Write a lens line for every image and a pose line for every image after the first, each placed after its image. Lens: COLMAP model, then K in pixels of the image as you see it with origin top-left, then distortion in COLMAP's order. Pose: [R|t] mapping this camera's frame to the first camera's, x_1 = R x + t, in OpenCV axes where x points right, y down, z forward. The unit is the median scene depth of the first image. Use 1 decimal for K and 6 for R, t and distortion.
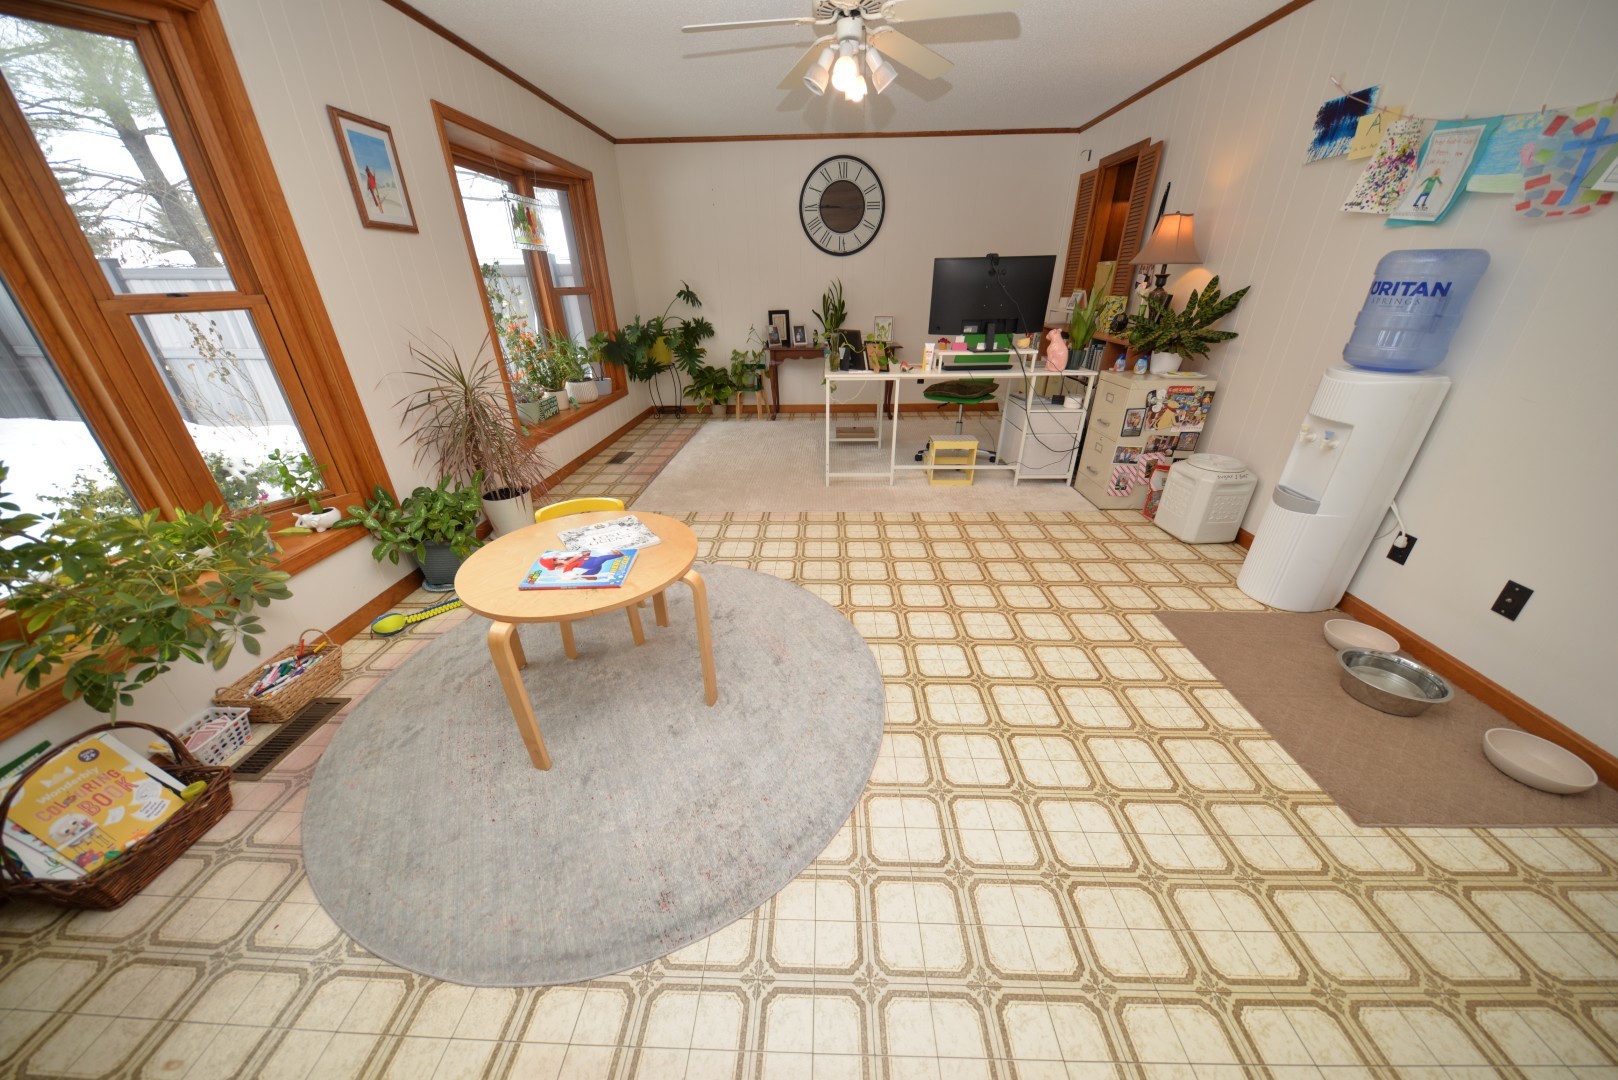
lens RADIAL K [[529.4, 0, 806.6], [0, 529.4, 542.9], [0, 0, 1]] dist [-0.001634, -0.003827]
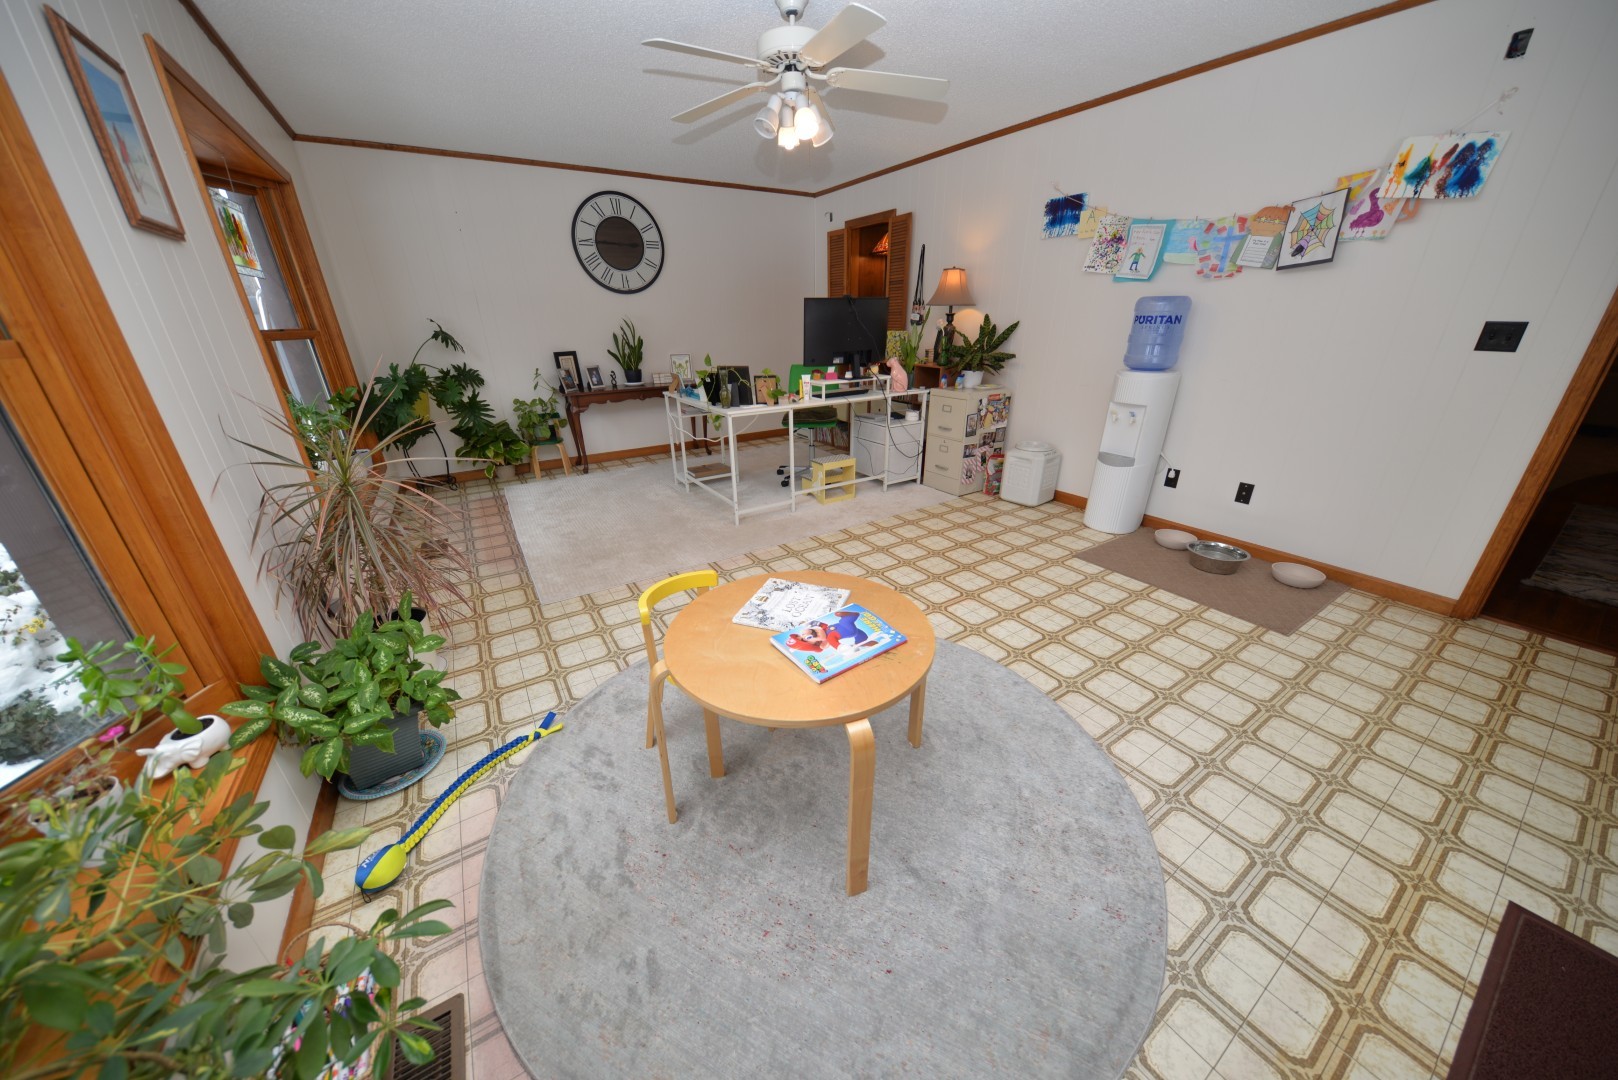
lens RADIAL K [[529.4, 0, 804.8], [0, 529.4, 544.5], [0, 0, 1]] dist [-0.001634, -0.003827]
pose [[0.825084, -0.220765, 0.520095, -0.569006], [0.252439, 0.967559, 0.010229, -0.079547], [-0.505481, 0.122853, 0.854047, 0.180636]]
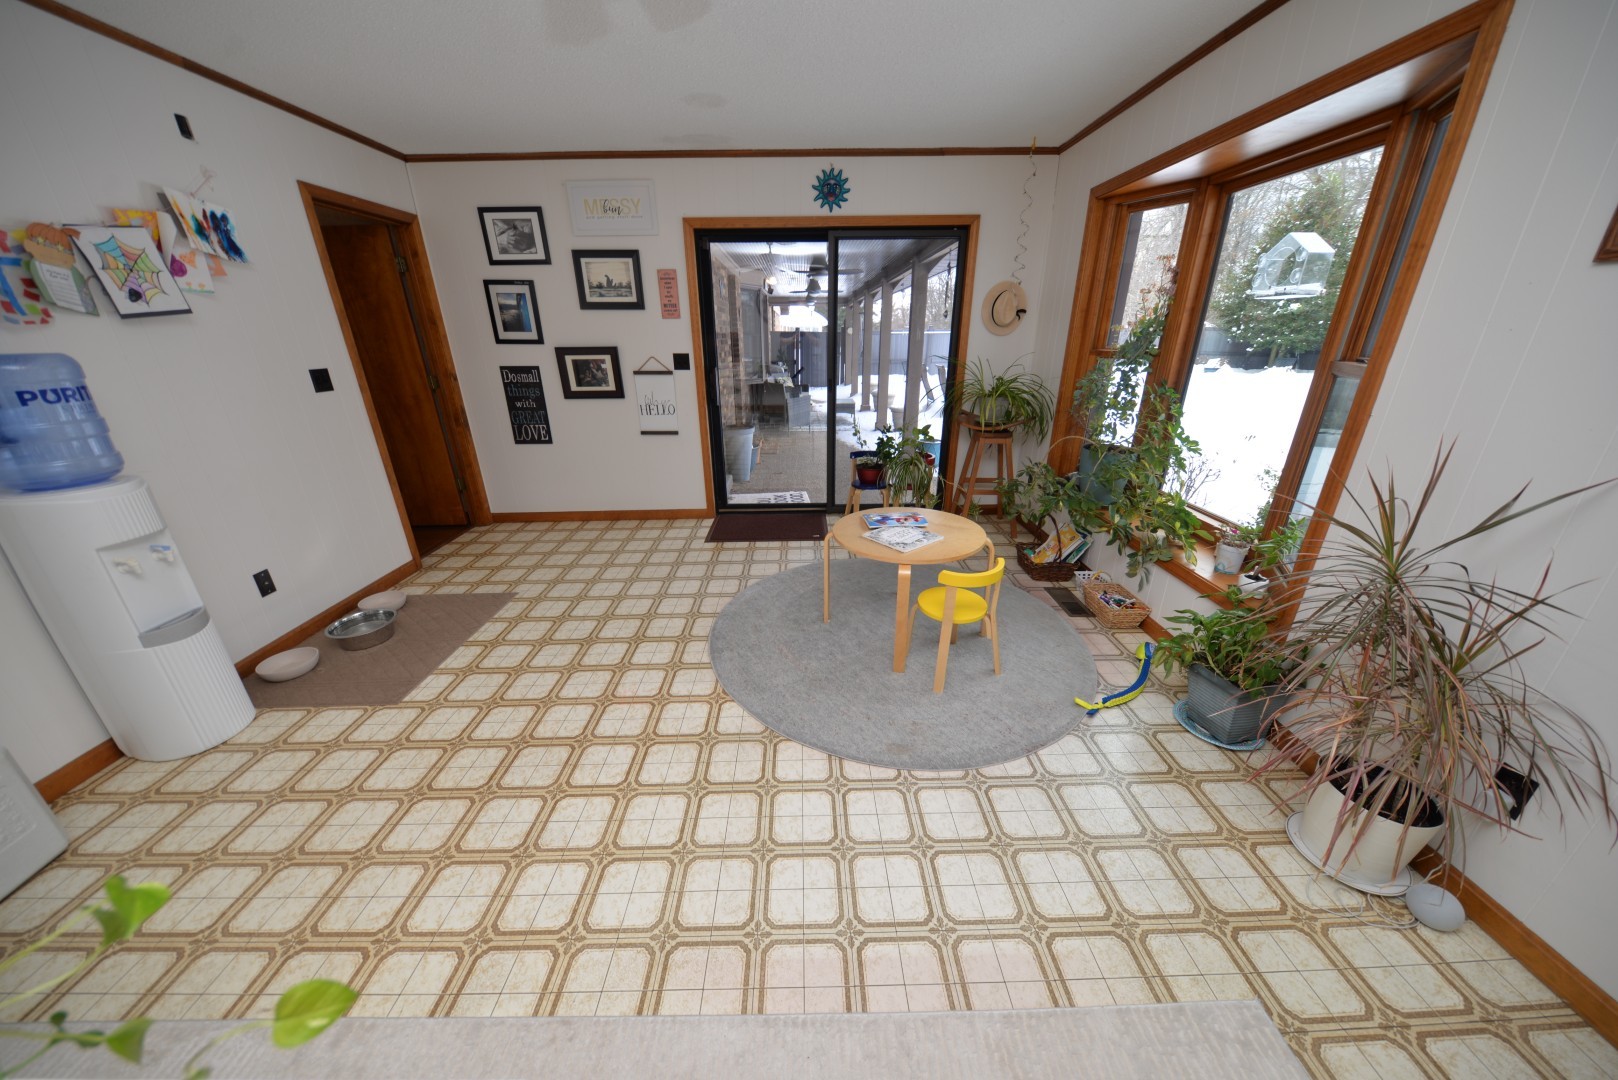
lens RADIAL K [[529.4, 0, 812.8], [0, 529.4, 542.7], [0, 0, 1]] dist [-0.001634, -0.003827]
pose [[-0.998151, 0.041639, -0.044277, -0.060783], [-0.004803, 0.672159, 0.740391, -0.728932], [0.060591, 0.739235, -0.670717, 1.386678]]
